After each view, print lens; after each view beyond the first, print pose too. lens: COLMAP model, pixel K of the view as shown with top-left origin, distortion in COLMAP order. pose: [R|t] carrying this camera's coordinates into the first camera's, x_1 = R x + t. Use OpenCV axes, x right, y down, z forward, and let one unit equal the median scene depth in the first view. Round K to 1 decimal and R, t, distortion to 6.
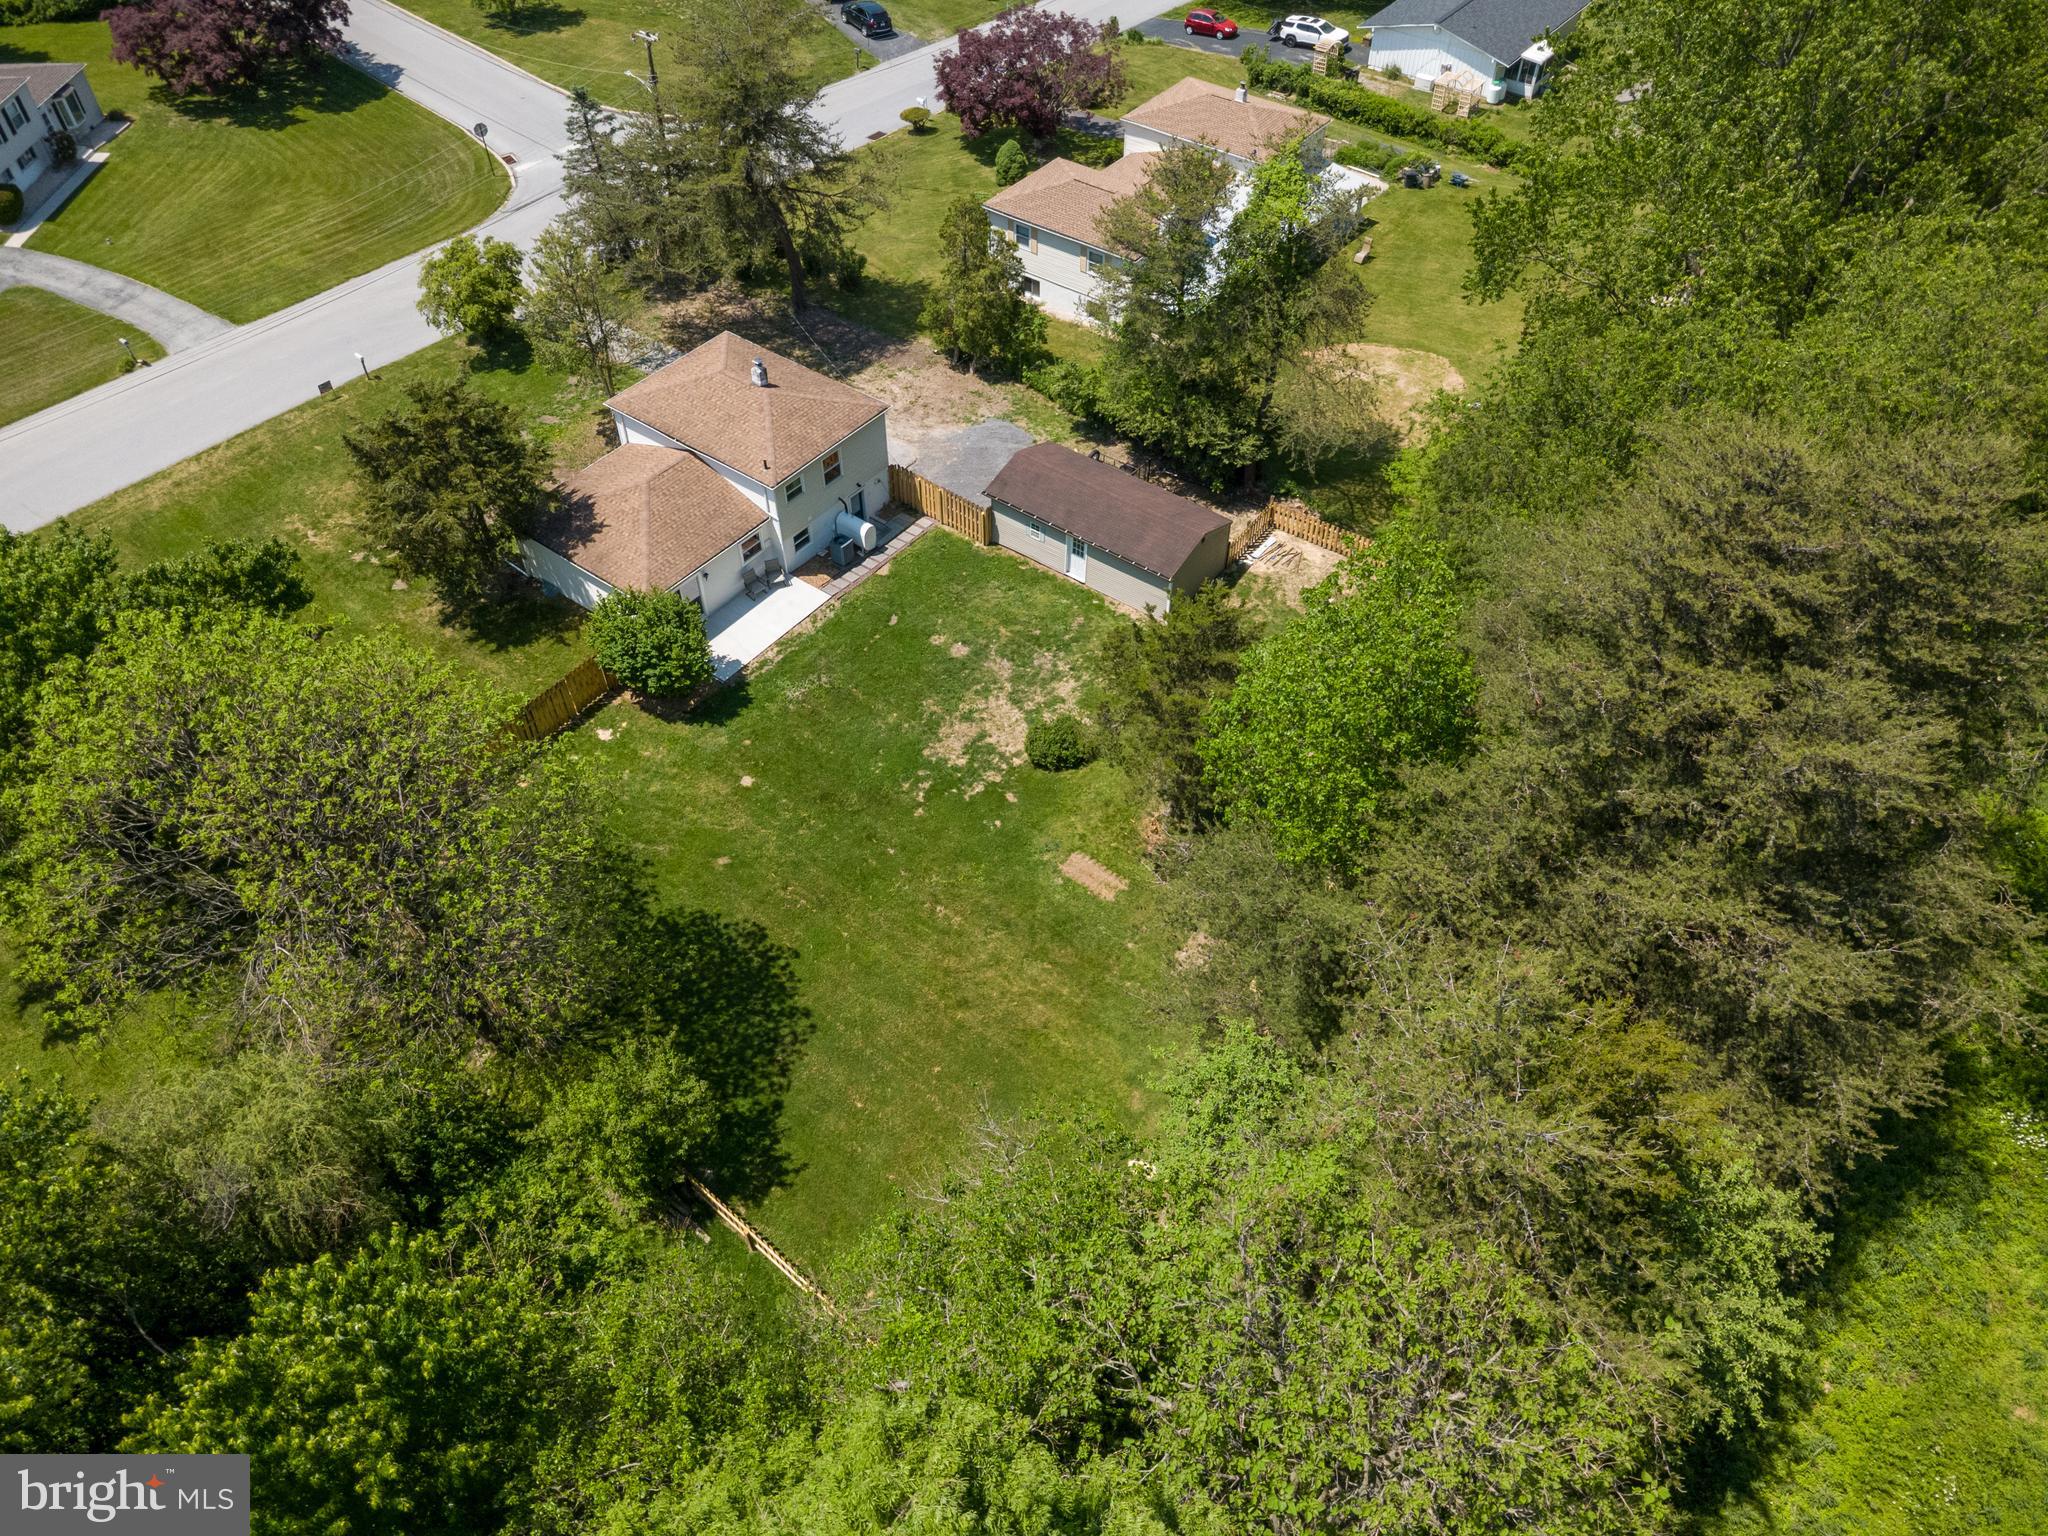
lens RADIAL K [[1438.3, 0, 1023.3], [0, 1438.3, 764.3], [0, 0, 1]] dist [0.003452, 0.000190]
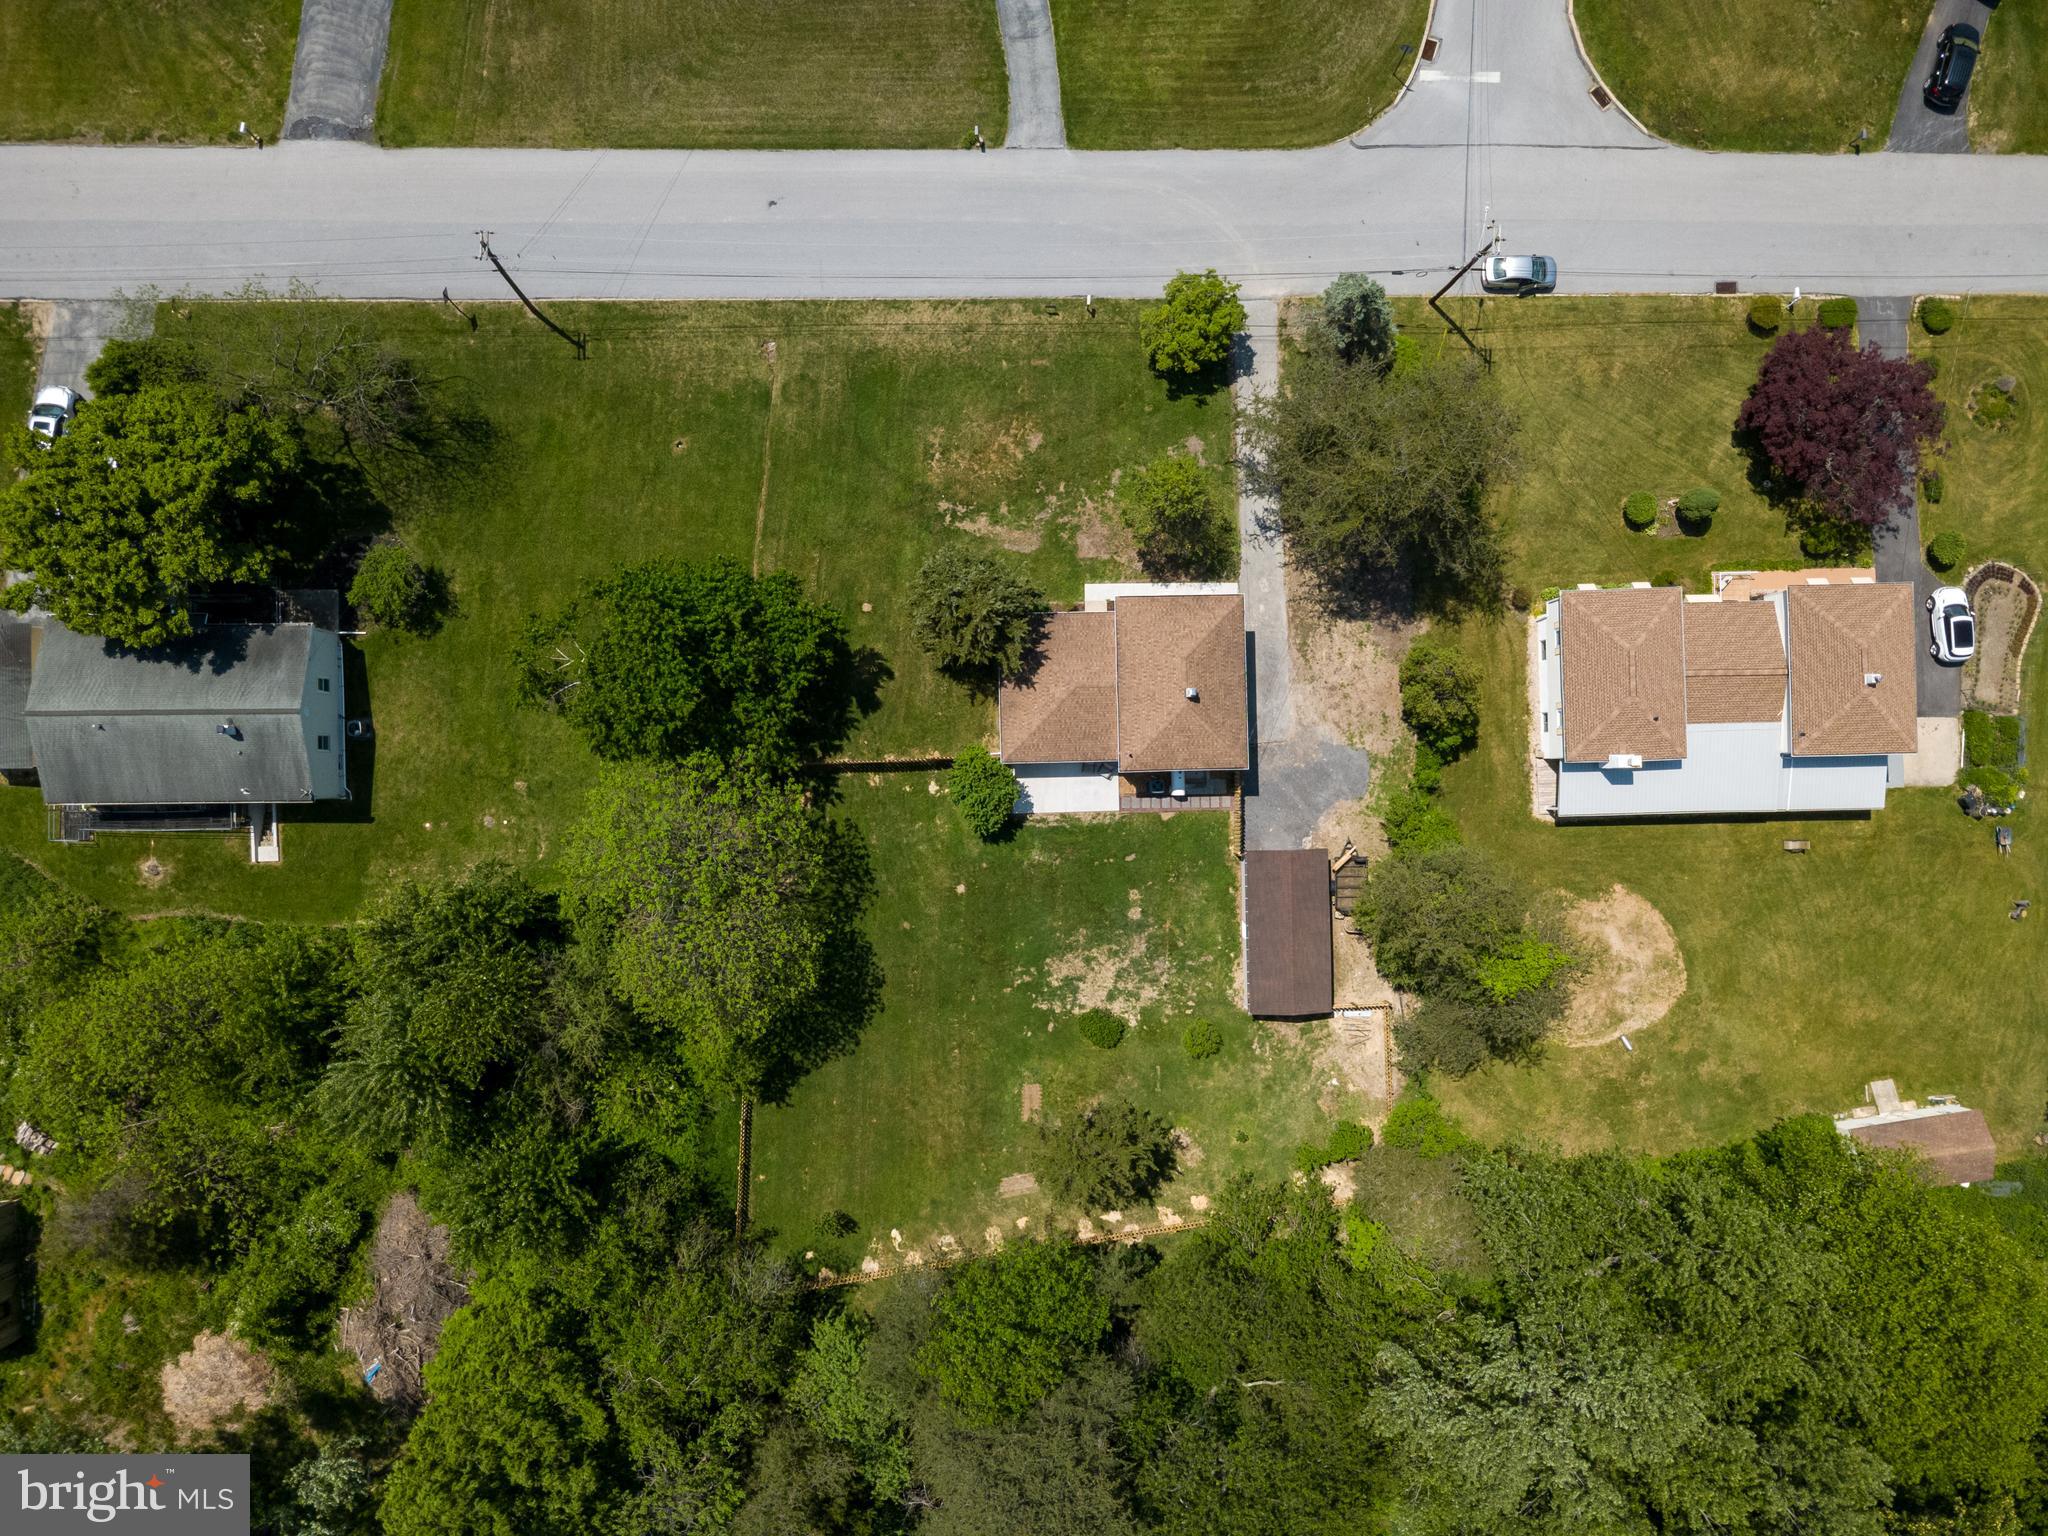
lens RADIAL K [[1438.3, 0, 996.2], [0, 1438.3, 758.4], [0, 0, 1]] dist [0.003452, 0.000190]
pose [[0.620678, 0.784063, -0.001995, -0.240250], [-0.585995, 0.465571, 0.663214, -0.990655], [0.520931, -0.410474, 0.748427, -0.110132]]
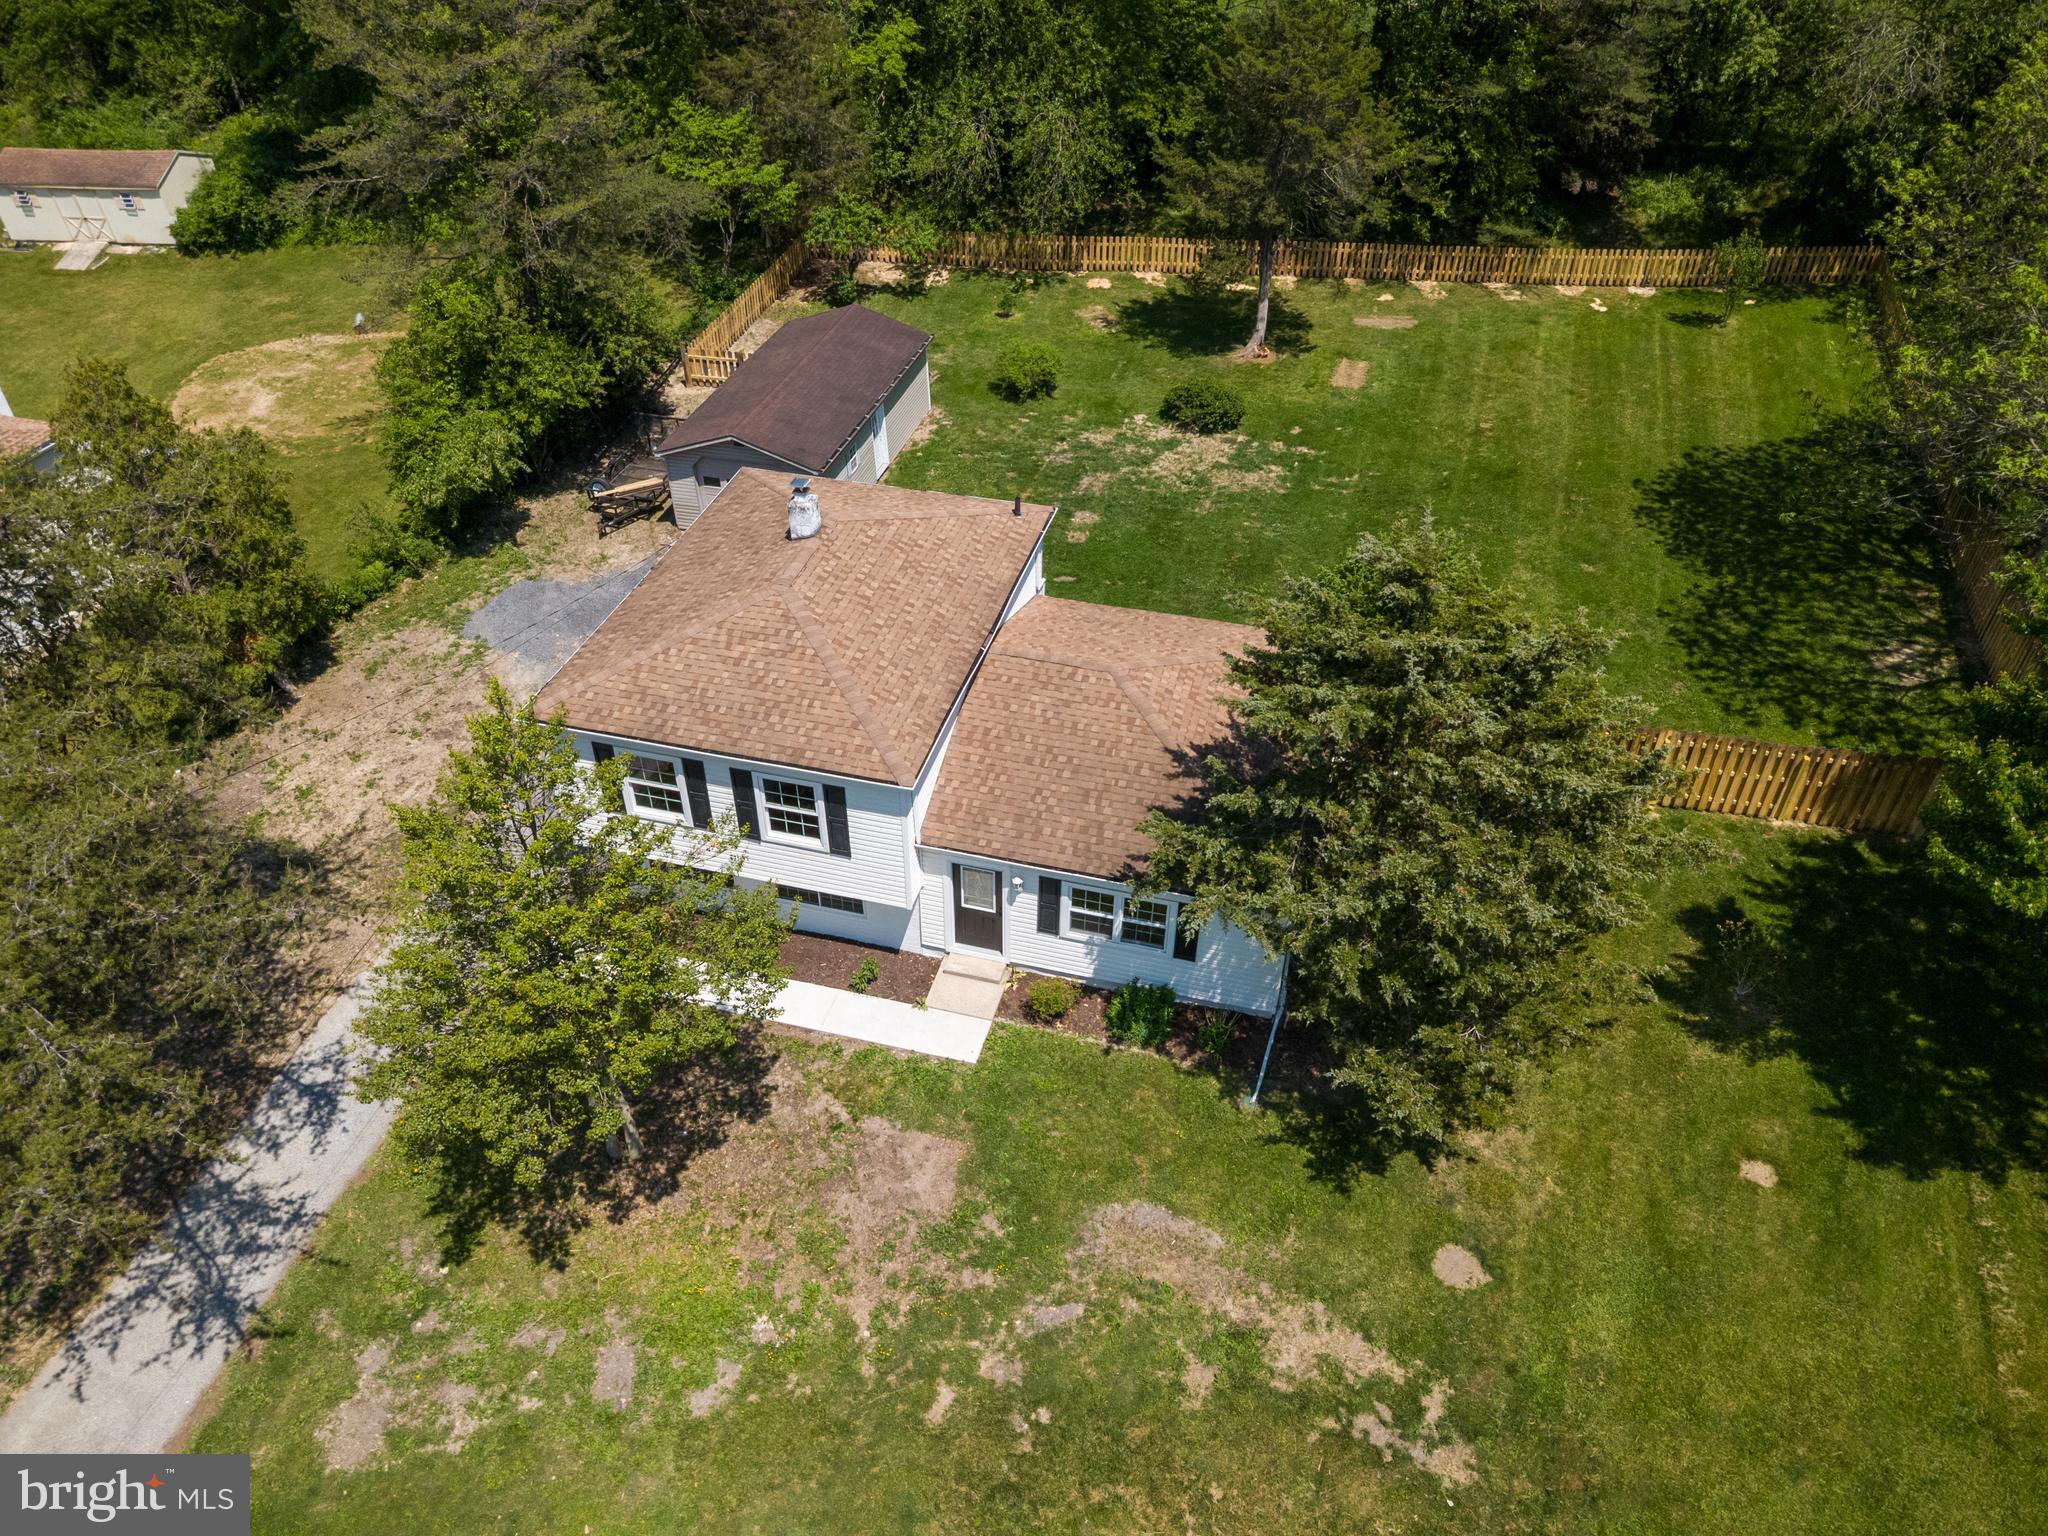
lens RADIAL K [[1438.3, 0, 1023.1], [0, 1438.3, 763.3], [0, 0, 1]] dist [0.003452, 0.000190]
pose [[-0.378961, -0.577348, 0.723227, -0.575382], [0.678581, 0.358015, 0.641368, -0.478075], [-0.629219, 0.733822, 0.256104, 0.873309]]
